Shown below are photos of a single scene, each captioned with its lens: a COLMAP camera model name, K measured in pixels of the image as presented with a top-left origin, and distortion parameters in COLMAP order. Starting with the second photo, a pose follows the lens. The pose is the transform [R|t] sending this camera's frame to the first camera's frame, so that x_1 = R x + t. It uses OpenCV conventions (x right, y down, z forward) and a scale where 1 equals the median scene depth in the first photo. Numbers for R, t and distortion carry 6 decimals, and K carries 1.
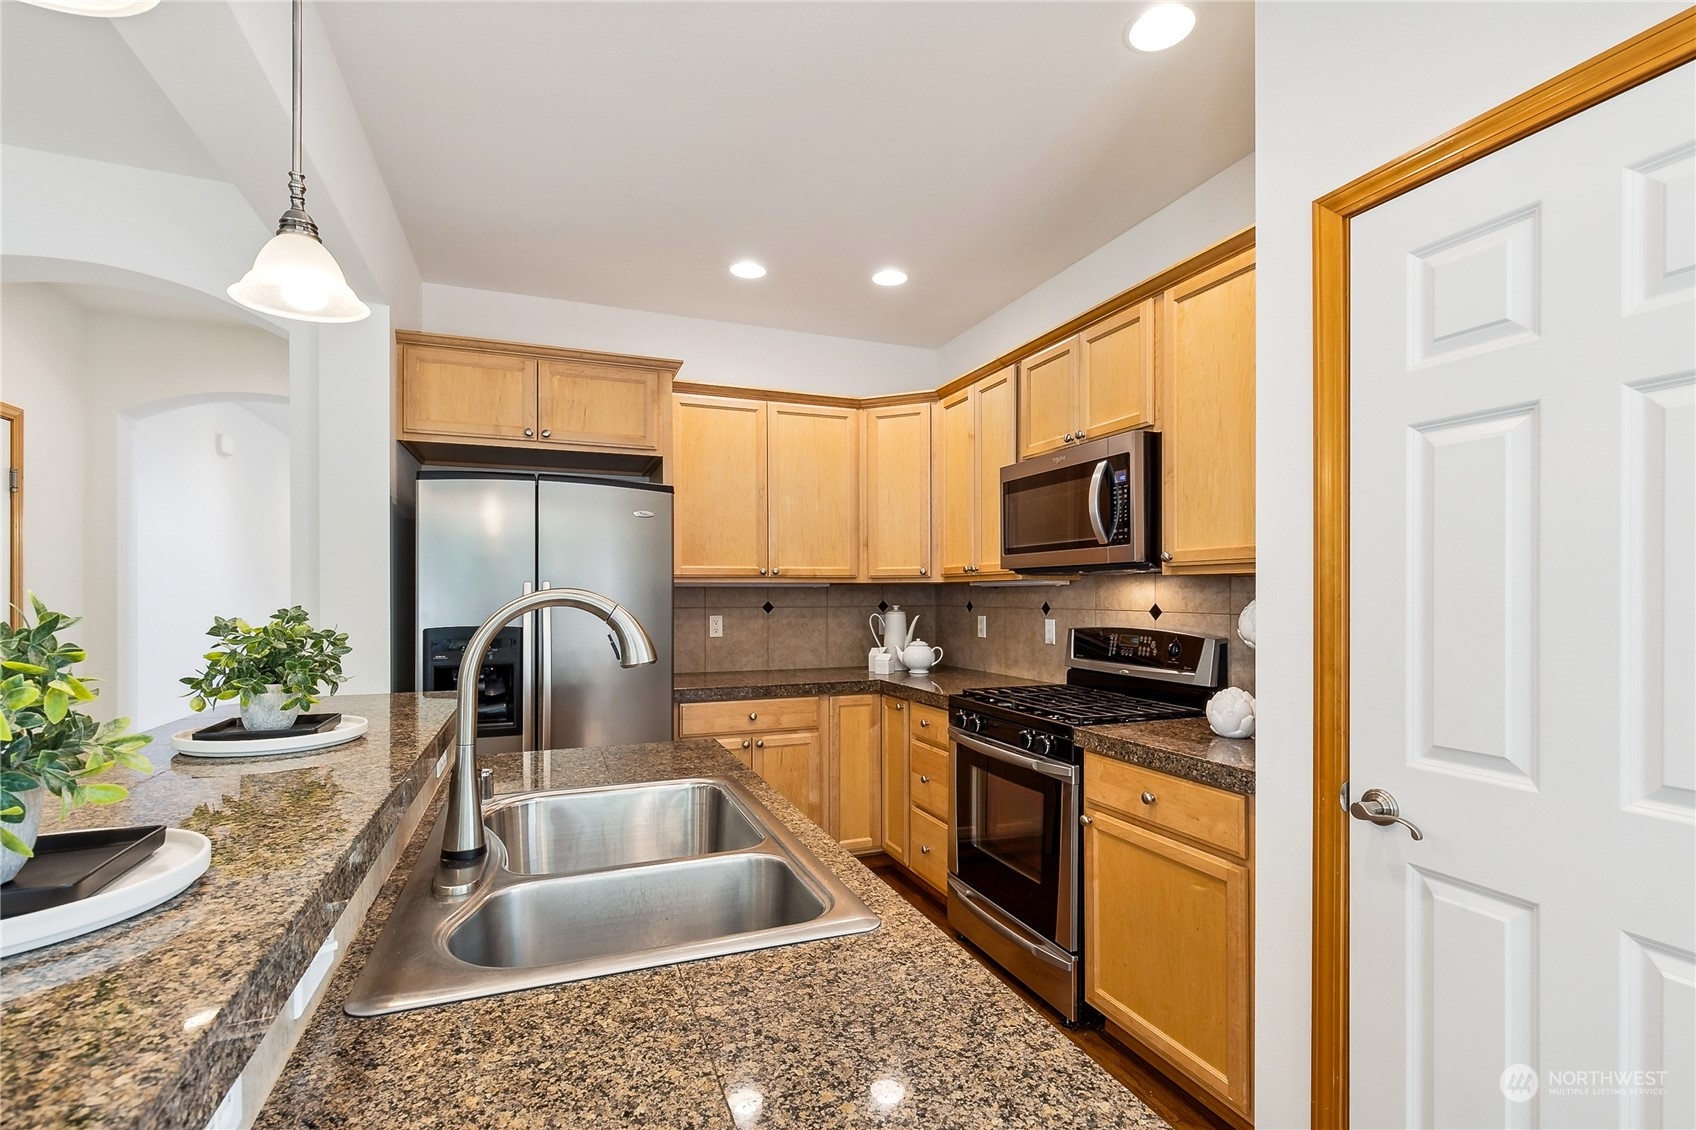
lens RADIAL K [[774.5, 0, 842.2], [0, 774.5, 590.7], [0, 0, 1]] dist [0.001096, 0.000097]
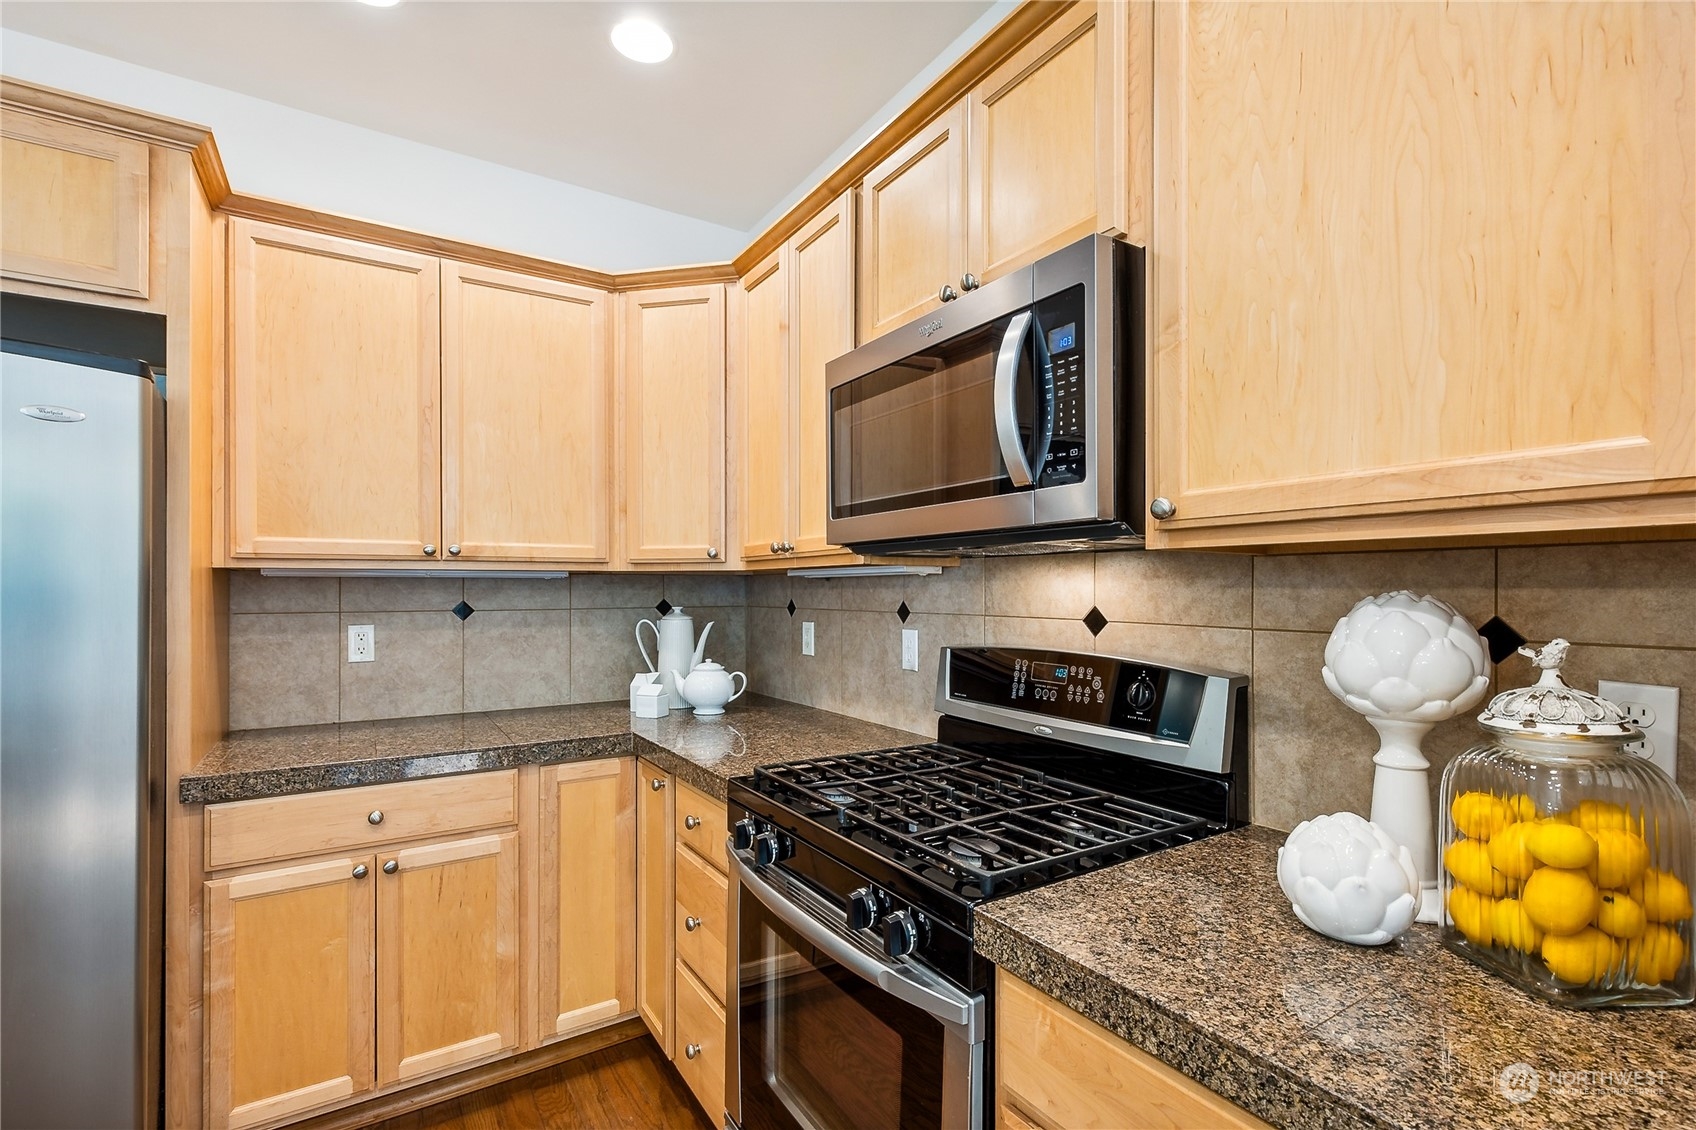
lens RADIAL K [[772.3, 0, 850.6], [0, 772.3, 582.2], [0, 0, 1]] dist [0.002307, 0.000555]
pose [[0.981113, 0.002386, 0.193423, 0.102700], [-0.001585, 0.999990, -0.004294, 0.001480], [-0.193431, 0.003906, 0.981106, 0.405163]]
